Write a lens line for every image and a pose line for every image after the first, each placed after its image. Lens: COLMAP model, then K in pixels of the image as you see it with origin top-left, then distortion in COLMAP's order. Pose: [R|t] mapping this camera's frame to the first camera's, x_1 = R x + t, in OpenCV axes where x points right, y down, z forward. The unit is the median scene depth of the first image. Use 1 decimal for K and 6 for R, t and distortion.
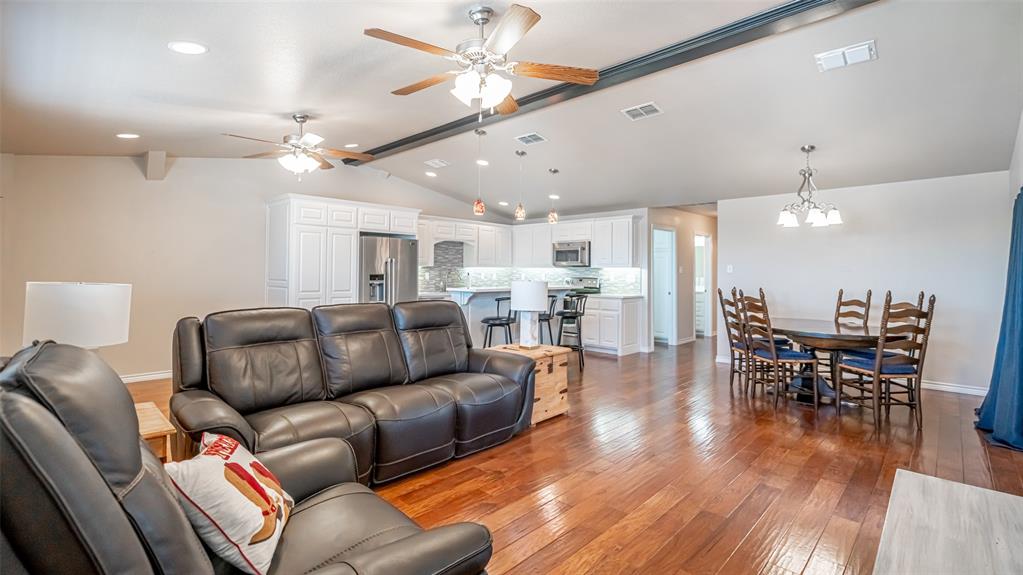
lens RADIAL K [[468.4, 0, 512.4], [0, 468.4, 275.3], [0, 0, 1]] dist [0.000210, -0.000002]
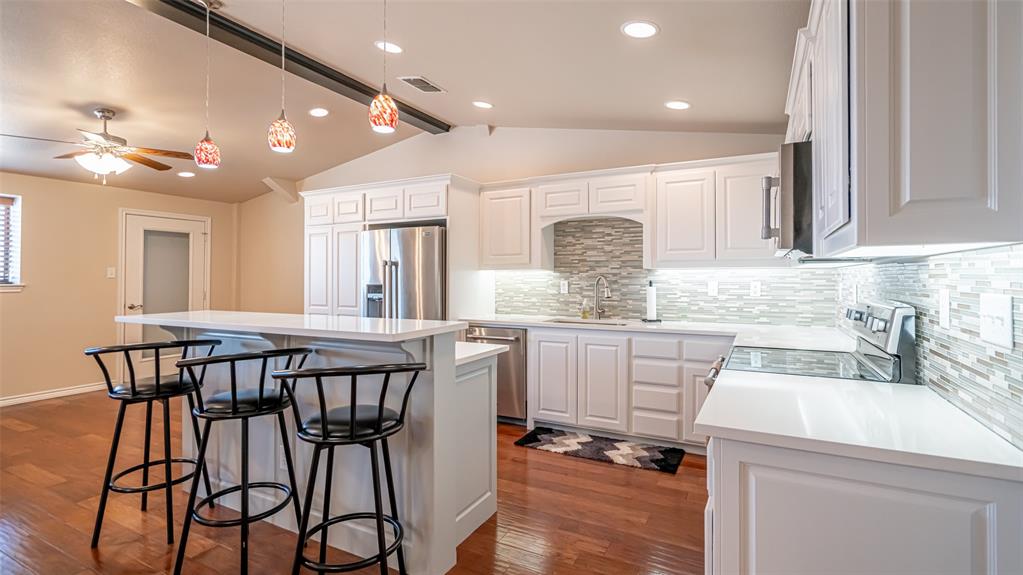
lens RADIAL K [[468.4, 0, 512.4], [0, 468.4, 275.3], [0, 0, 1]] dist [0.000210, -0.000002]
pose [[0.274459, -0.010626, -0.961540, 0.405425], [0.001510, 0.999942, -0.010619, -0.008128], [0.961598, 0.001463, 0.274459, 0.970466]]
